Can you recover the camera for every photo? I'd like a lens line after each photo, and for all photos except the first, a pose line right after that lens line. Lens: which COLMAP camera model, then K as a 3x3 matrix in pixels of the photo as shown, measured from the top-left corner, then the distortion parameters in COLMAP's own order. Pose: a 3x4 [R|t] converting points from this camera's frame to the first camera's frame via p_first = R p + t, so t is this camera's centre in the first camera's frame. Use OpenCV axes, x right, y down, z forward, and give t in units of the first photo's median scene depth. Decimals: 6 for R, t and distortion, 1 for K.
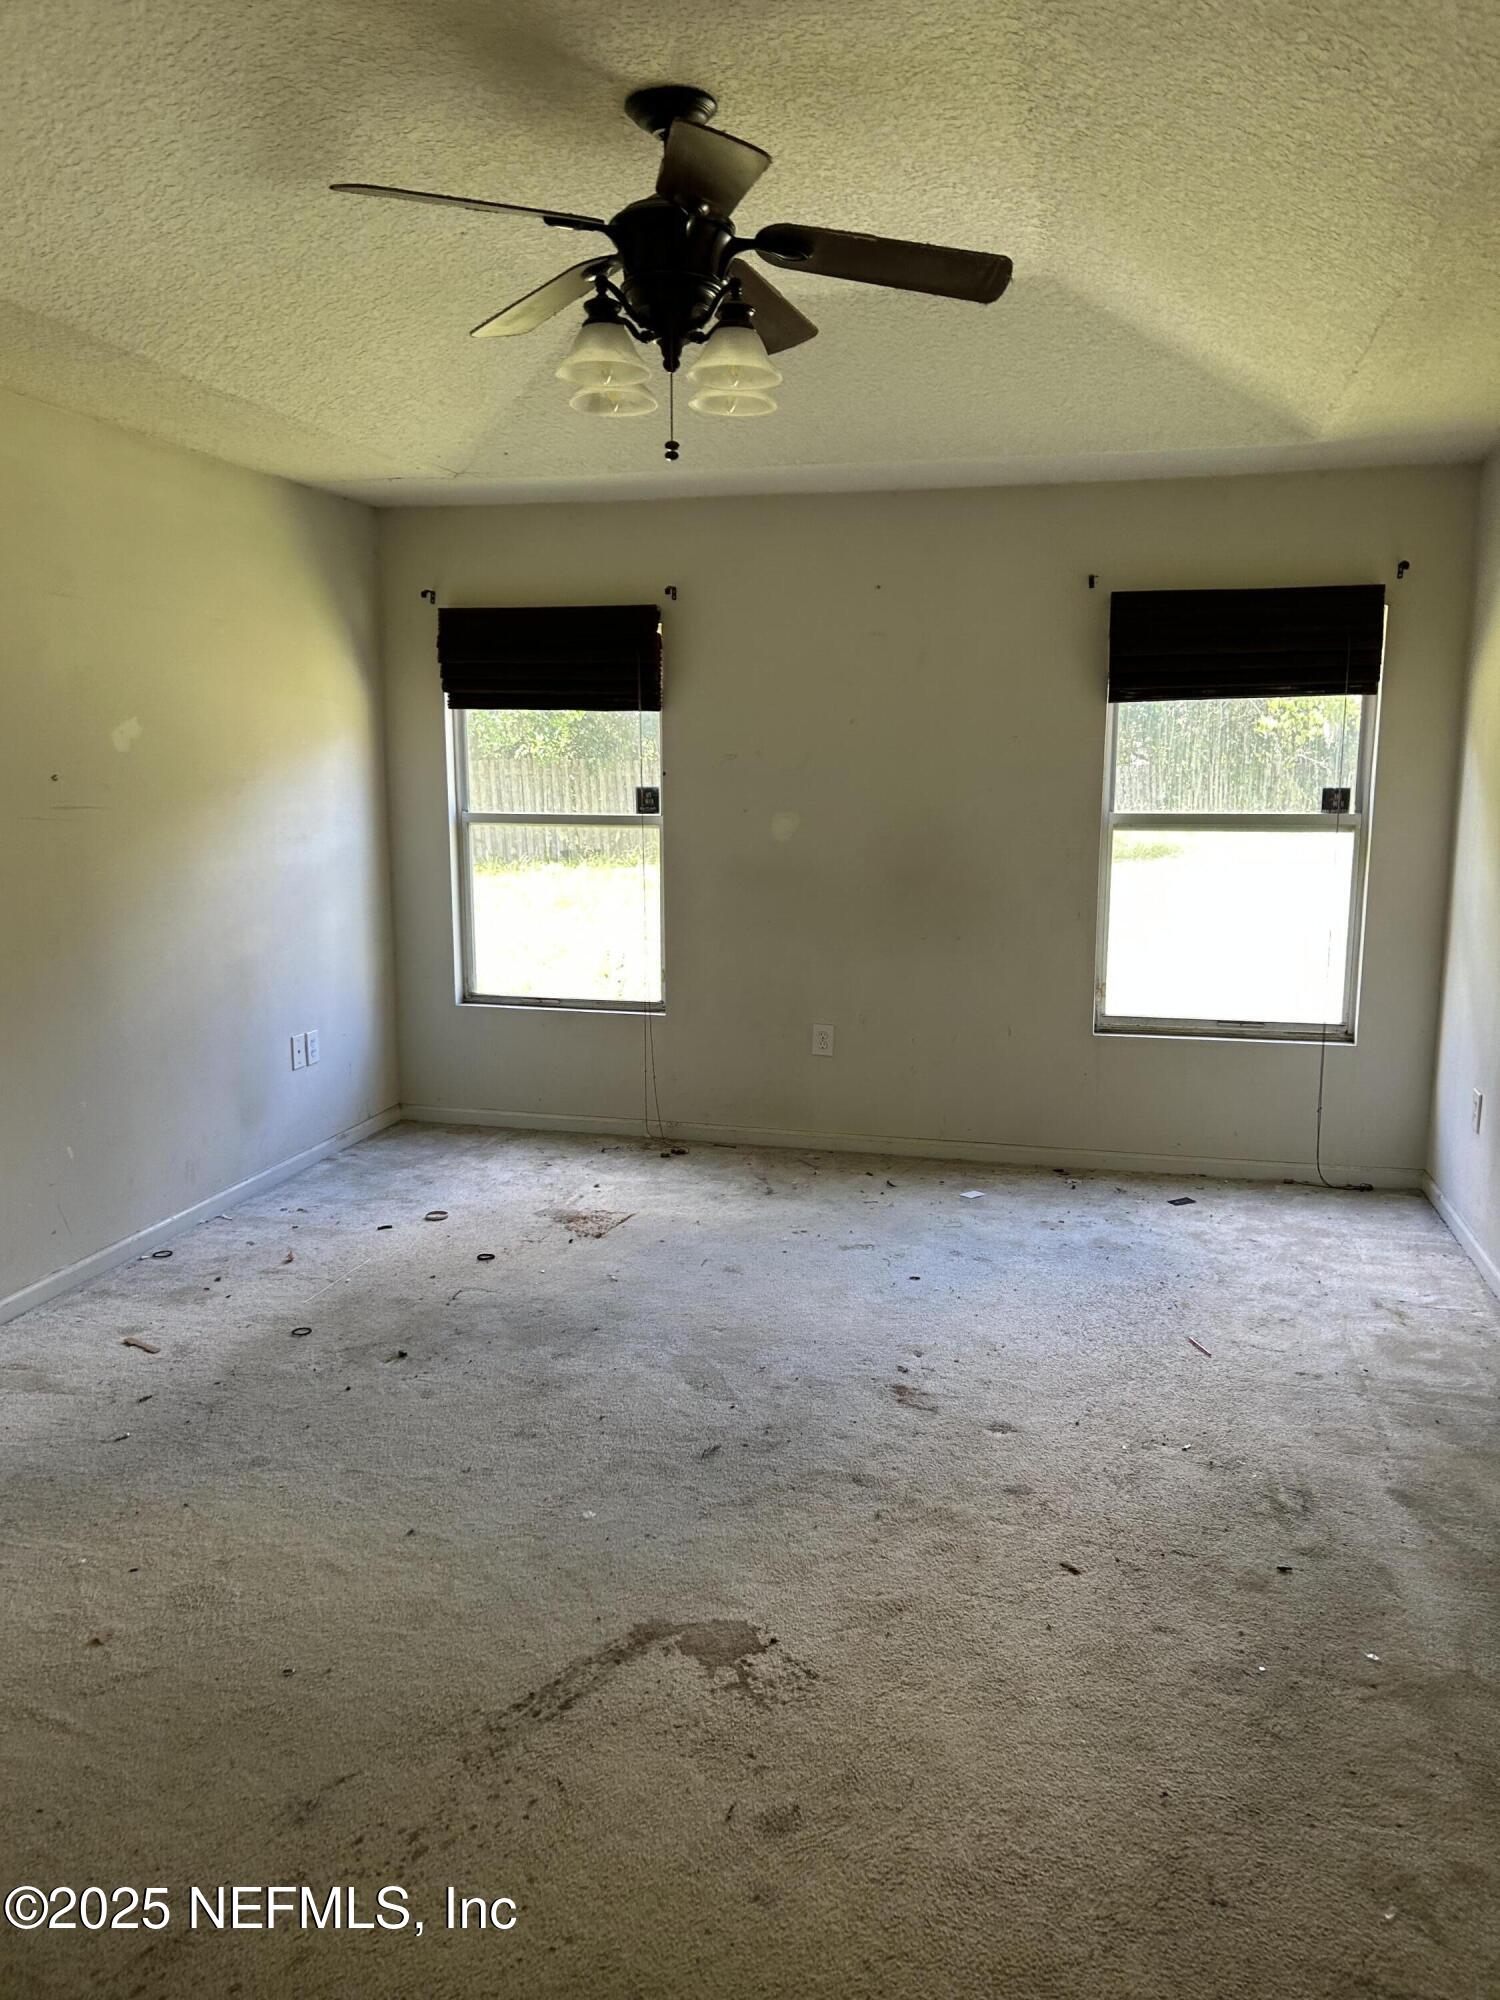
lens RADIAL K [[1505.5, 0, 732.5], [0, 1505.5, 987.9], [0, 0, 1]] dist [0.045351, -0.052196]
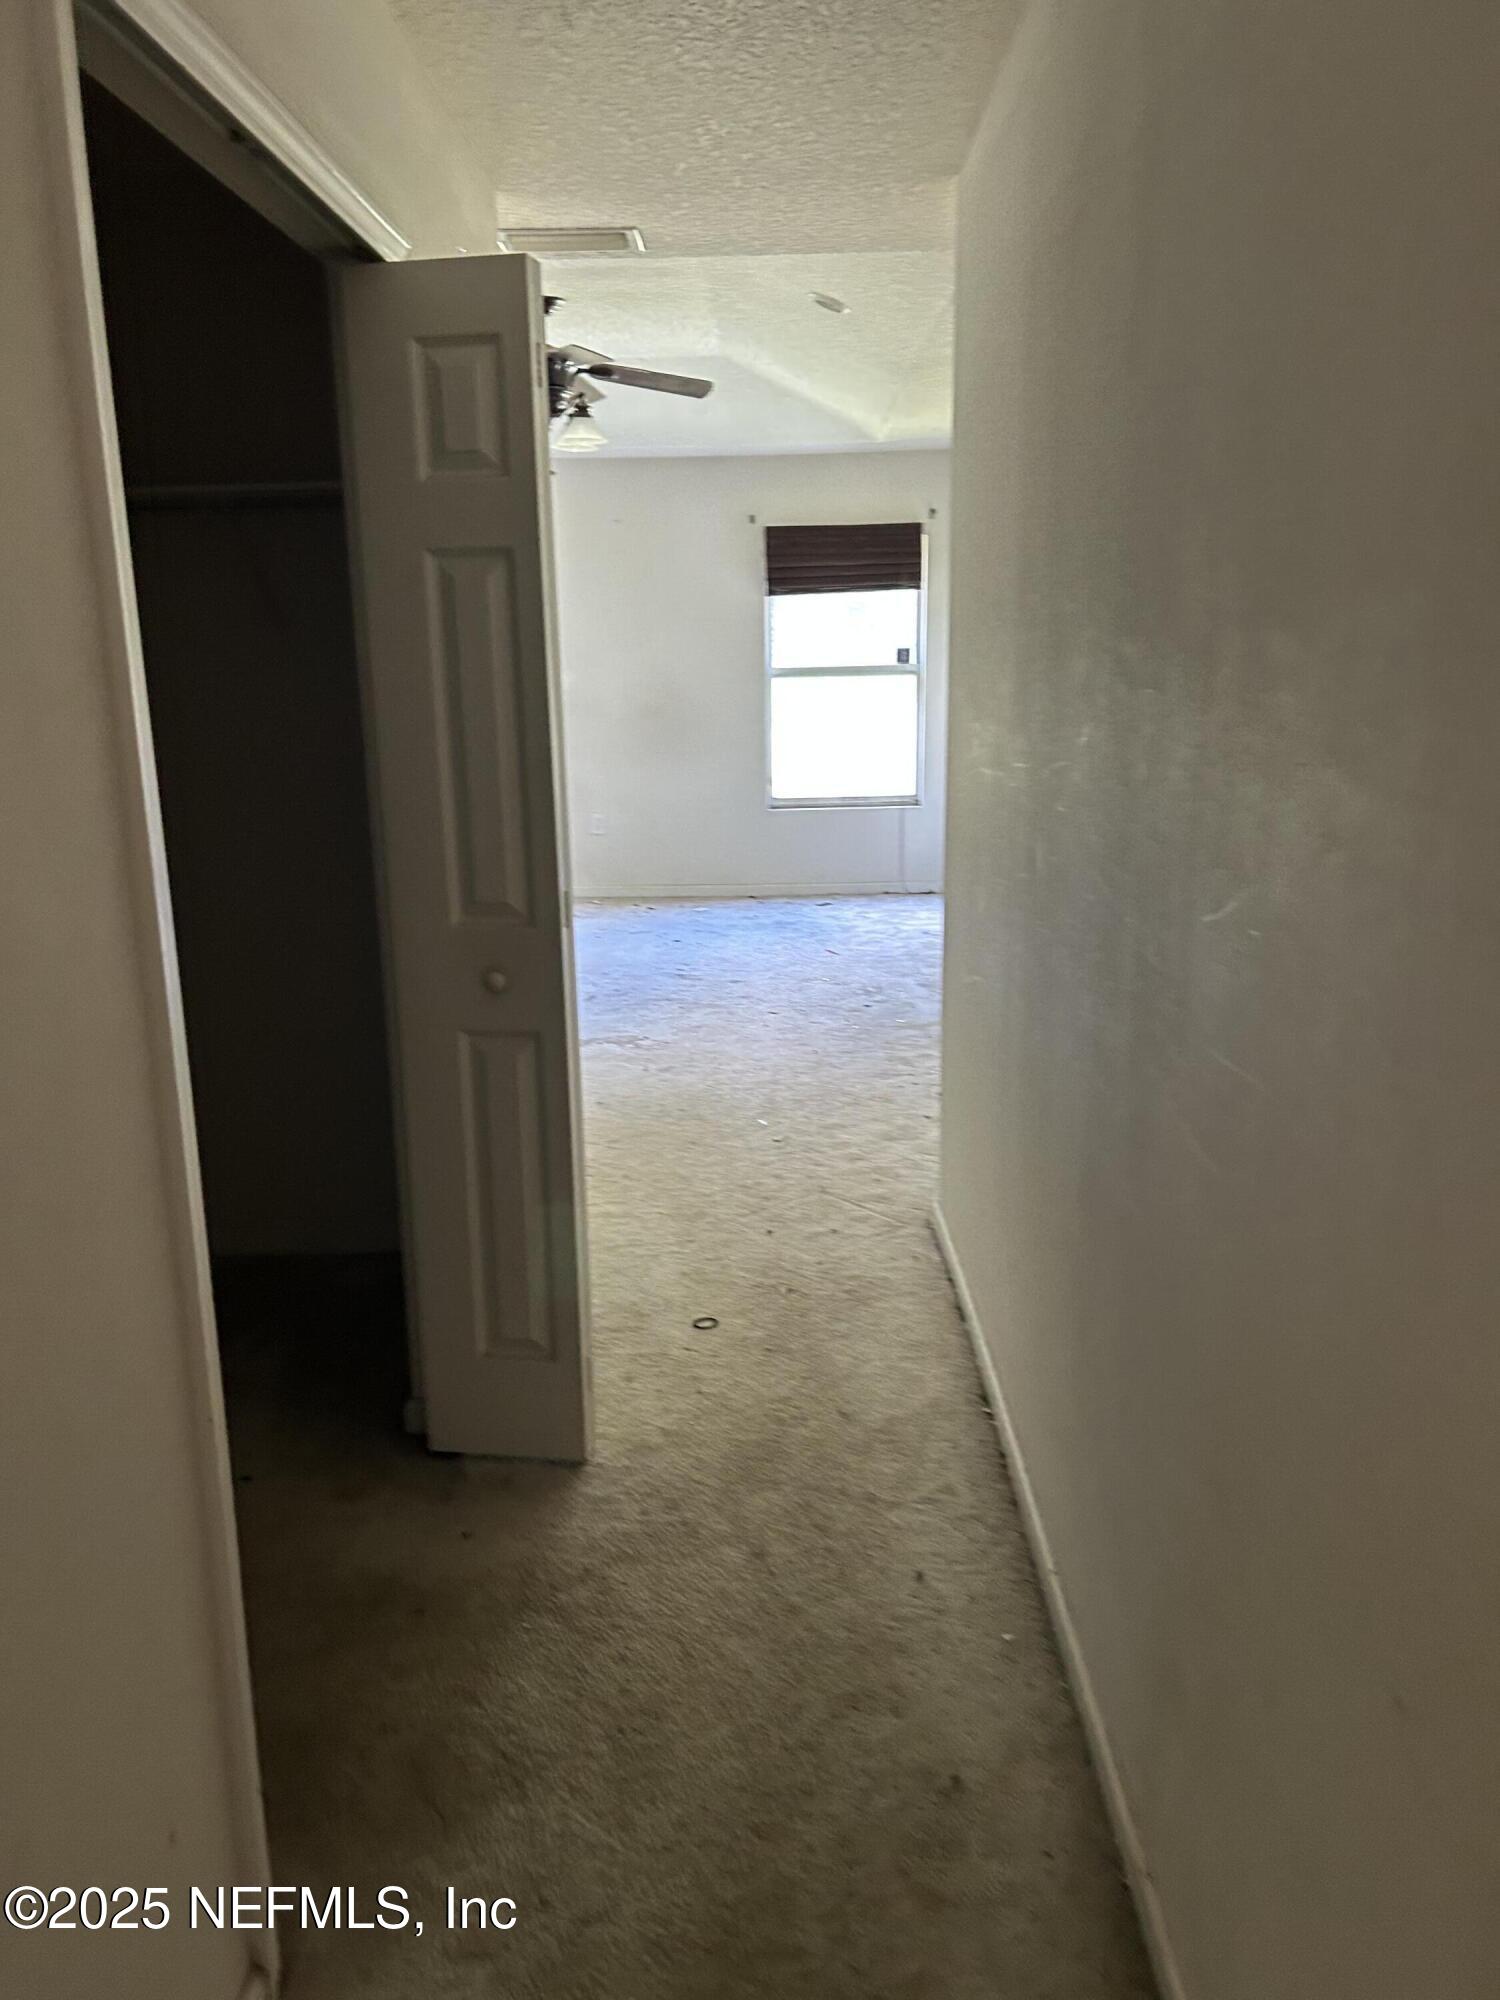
lens RADIAL K [[1505.5, 0, 747.7], [0, 1505.5, 1016.9], [0, 0, 1]] dist [0.045351, -0.052196]
pose [[0.972586, -0.073372, 0.220666, -0.164219], [0.052138, 0.993563, 0.100567, 0.097377], [-0.226625, -0.086305, 0.970151, -0.616157]]
